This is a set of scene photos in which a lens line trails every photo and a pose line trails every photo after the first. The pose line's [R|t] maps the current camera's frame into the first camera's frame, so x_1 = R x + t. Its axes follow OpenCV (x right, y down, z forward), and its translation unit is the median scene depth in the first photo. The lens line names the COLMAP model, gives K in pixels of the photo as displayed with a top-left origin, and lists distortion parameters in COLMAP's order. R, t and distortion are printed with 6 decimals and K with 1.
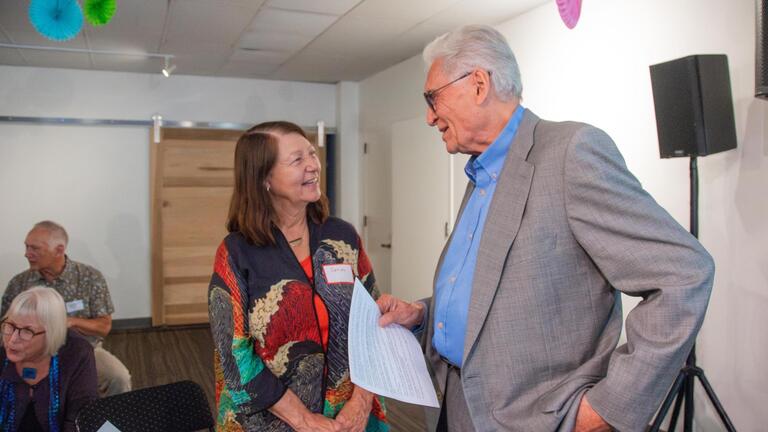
lens RADIAL K [[611.7, 0, 384.0], [0, 611.7, 216.0], [0, 0, 1]] dist [-0.094015, -0.001613]
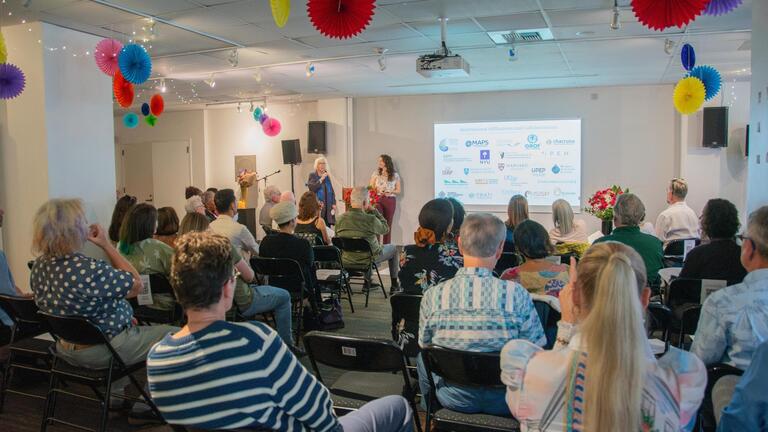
lens RADIAL K [[581.7, 0, 384.0], [0, 581.7, 216.0], [0, 0, 1]] dist [-0.094159, 0.010231]
pose [[0.765212, -0.044929, 0.642209, -0.548729], [0.029597, 0.998962, 0.034622, 0.046656], [-0.643098, -0.007486, 0.765747, -0.856293]]
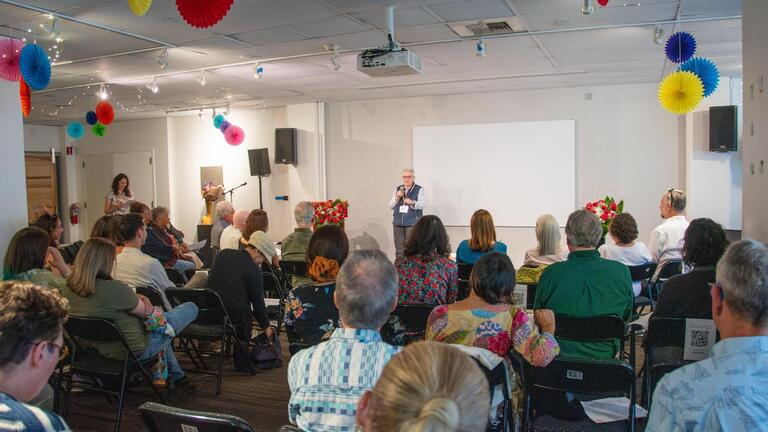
lens RADIAL K [[611.7, 0, 384.0], [0, 611.7, 216.0], [0, 0, 1]] dist [-0.094015, -0.001613]
pose [[0.768313, -0.043562, 0.638591, -0.462298], [0.041638, 0.998970, 0.018050, 0.039096], [-0.638719, 0.012721, 0.769335, -0.844040]]
